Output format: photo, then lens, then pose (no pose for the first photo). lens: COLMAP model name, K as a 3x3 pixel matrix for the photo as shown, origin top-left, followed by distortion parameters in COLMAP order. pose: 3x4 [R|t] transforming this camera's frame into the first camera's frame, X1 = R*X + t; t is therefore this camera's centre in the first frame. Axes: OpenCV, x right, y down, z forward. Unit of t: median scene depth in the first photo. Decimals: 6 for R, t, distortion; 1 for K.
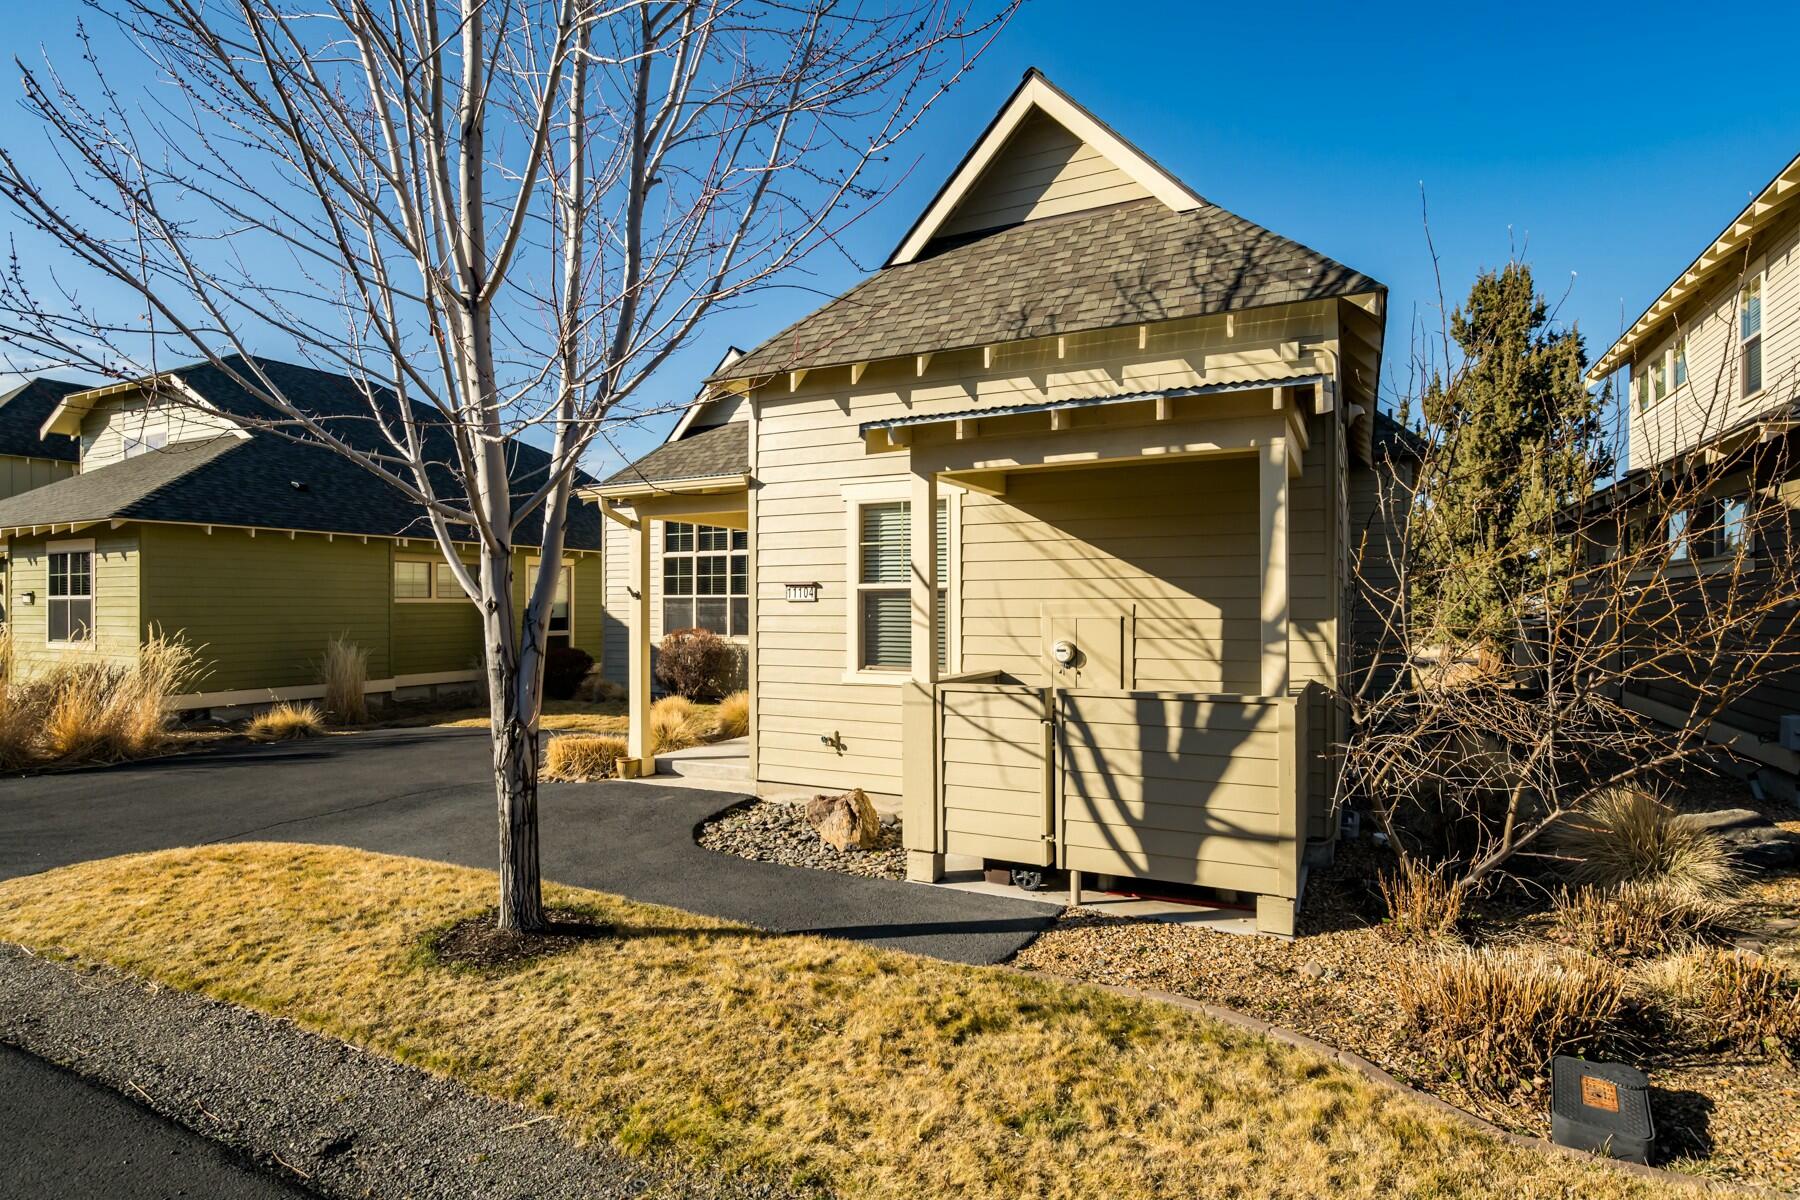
lens RADIAL K [[912.5, 0, 908.4], [0, 912.5, 602.8], [0, 0, 1]] dist [-0.021367, 0.009722]
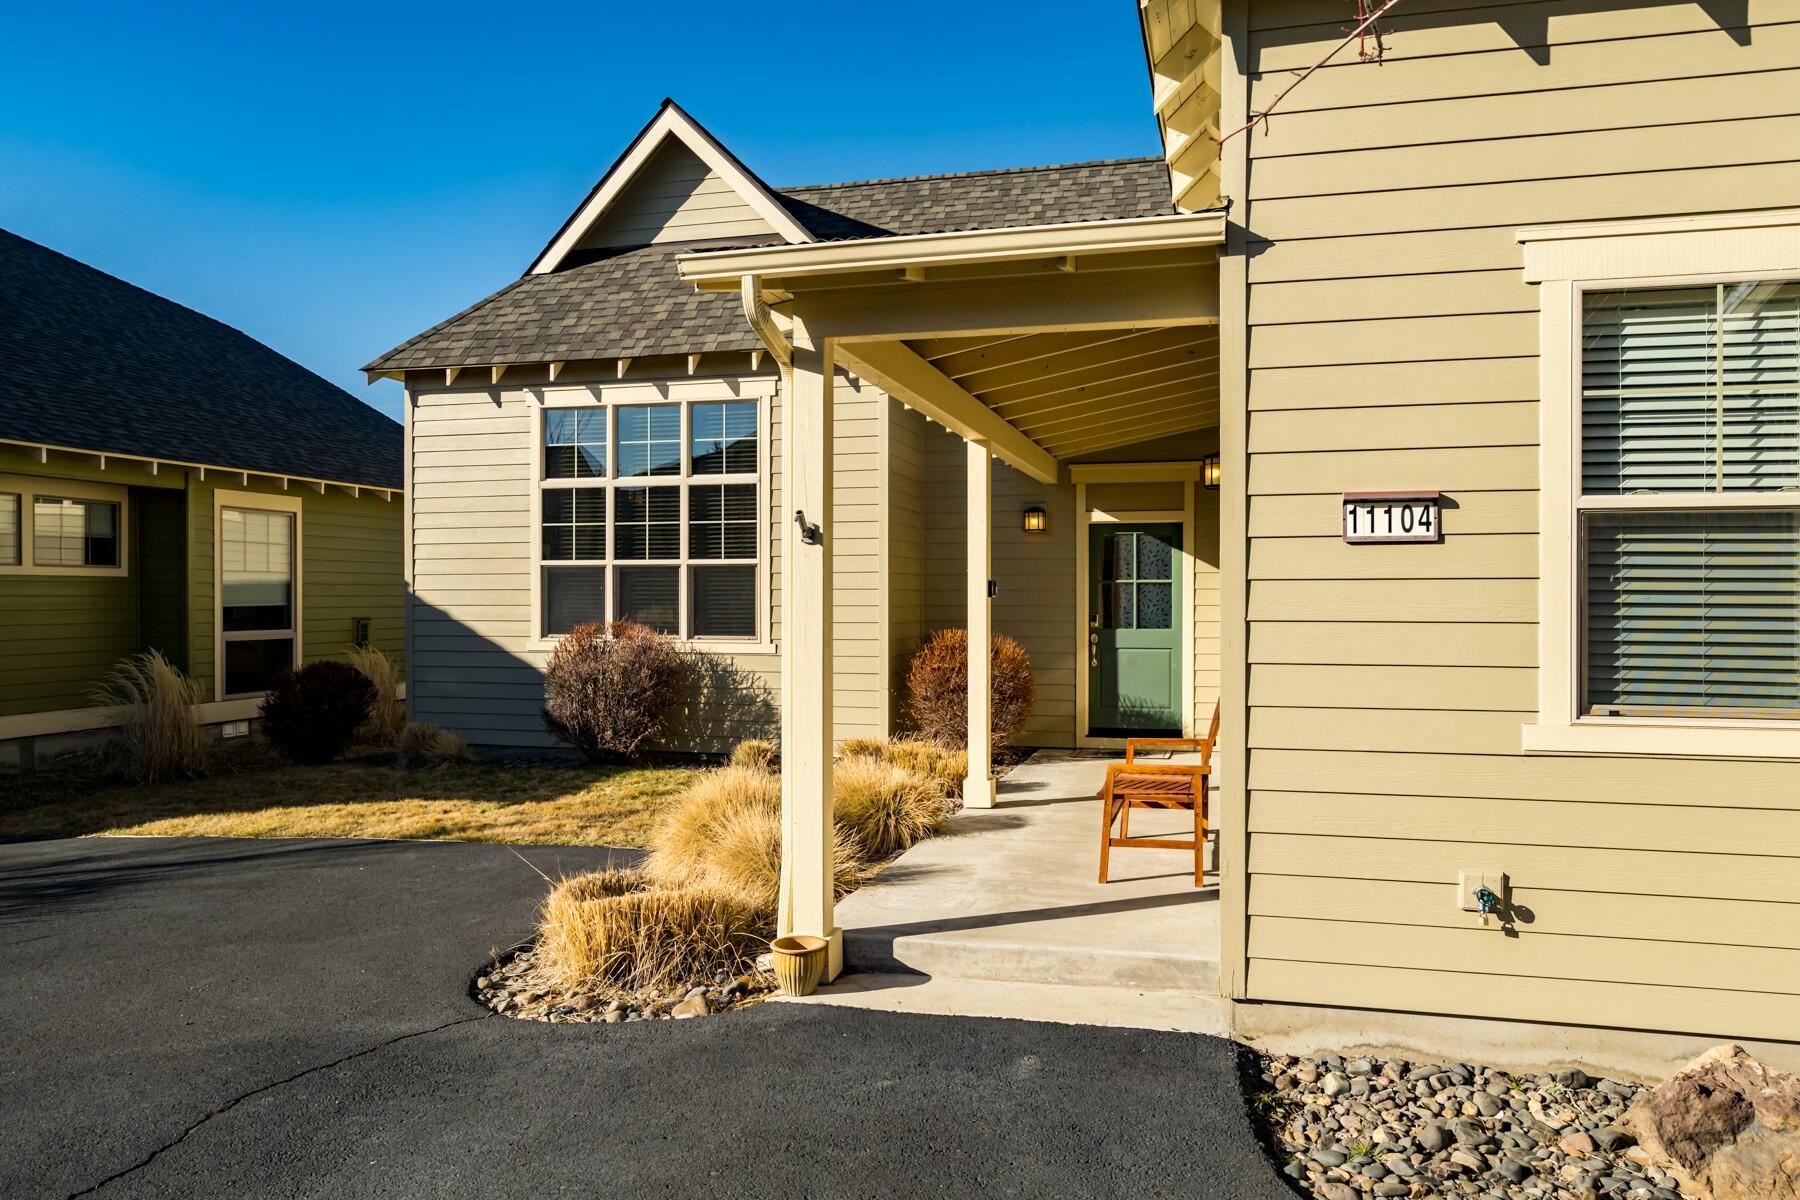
lens RADIAL K [[1232.9, 0, 902.0], [0, 1232.9, 603.8], [0, 0, 1]] dist [-0.018414, 0.005593]
pose [[0.977427, 0.001147, 0.211271, -0.431317], [-0.002731, 0.999970, 0.007210, 0.021581], [-0.211256, -0.007624, 0.977401, 0.529045]]
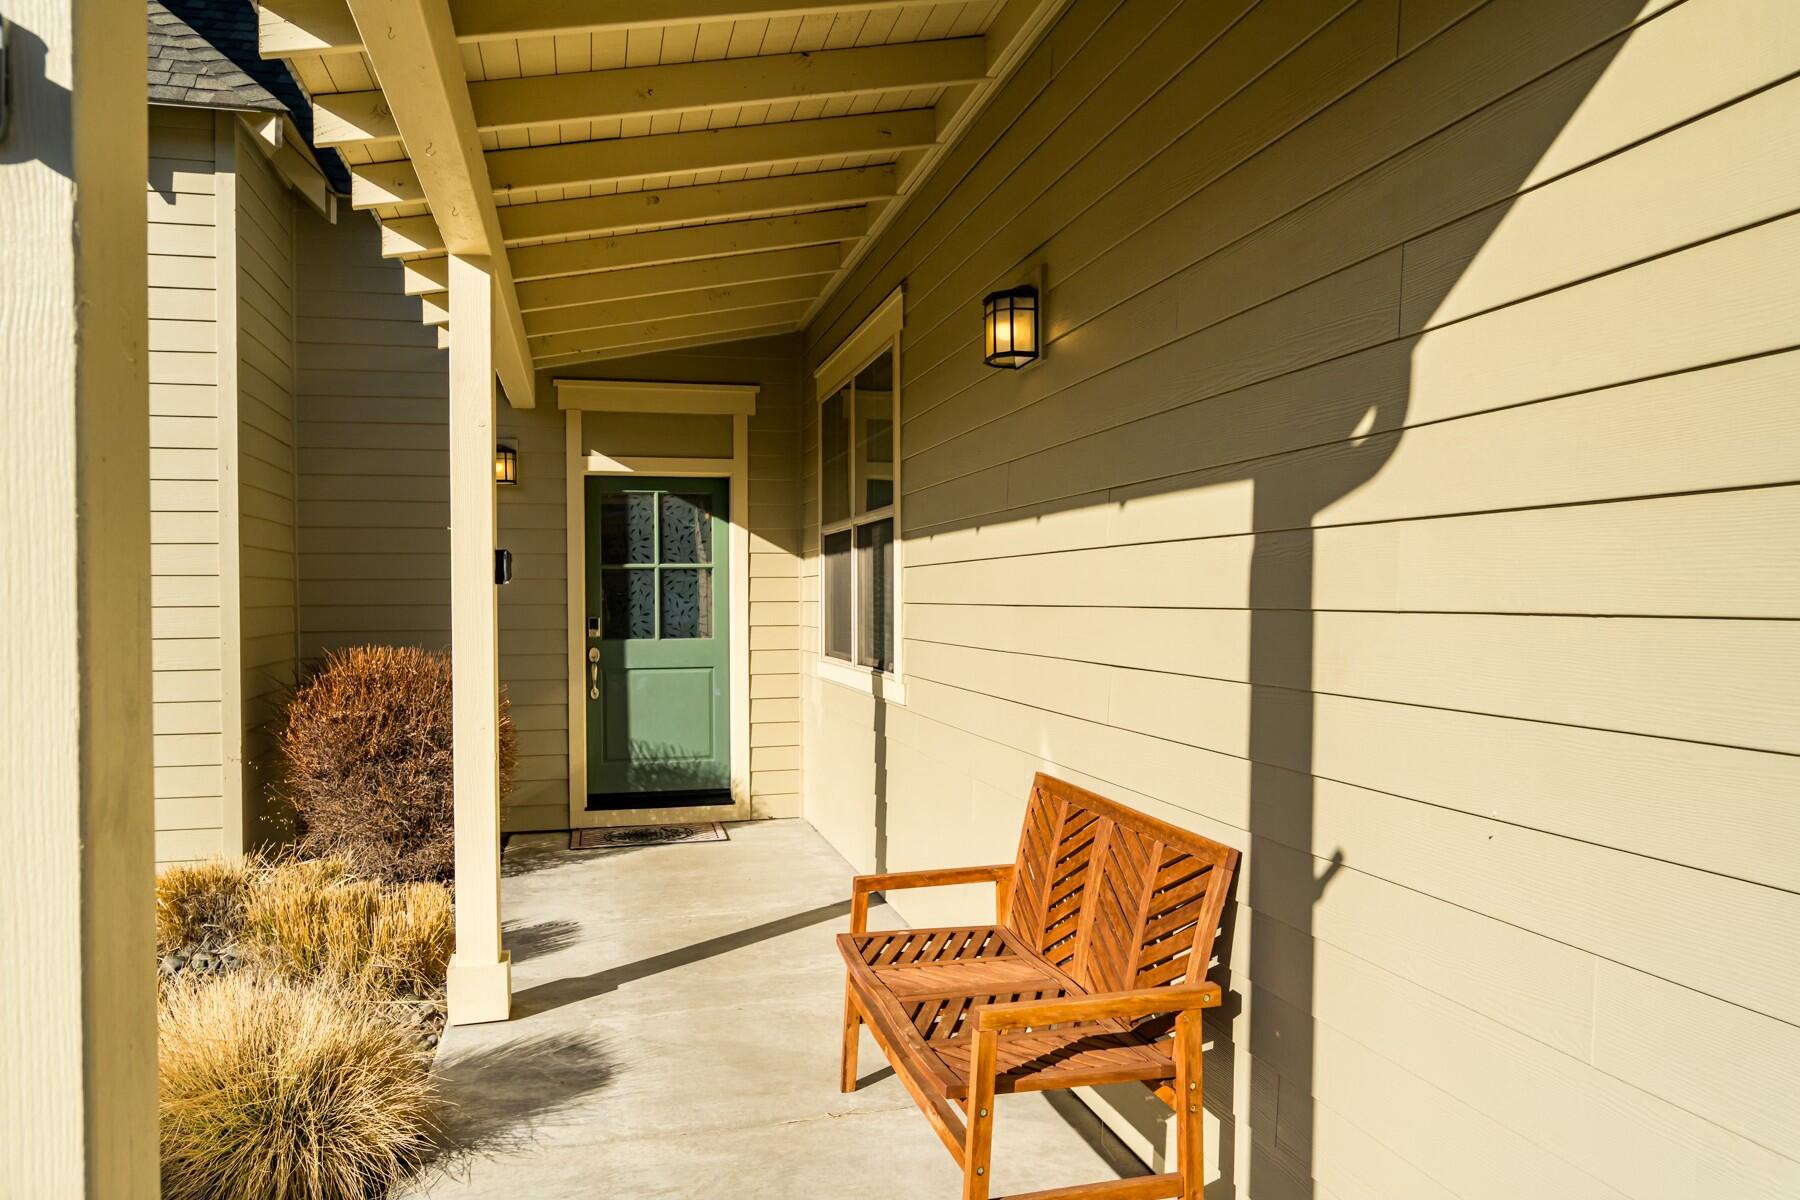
lens RADIAL K [[1232.9, 0, 864.8], [0, 1232.9, 604.3], [0, 0, 1]] dist [-0.018414, 0.005593]
pose [[0.759289, -0.004774, 0.650736, -0.354673], [0.001601, 0.999984, 0.005469, 0.028947], [-0.650751, -0.003111, 0.759285, 1.041043]]
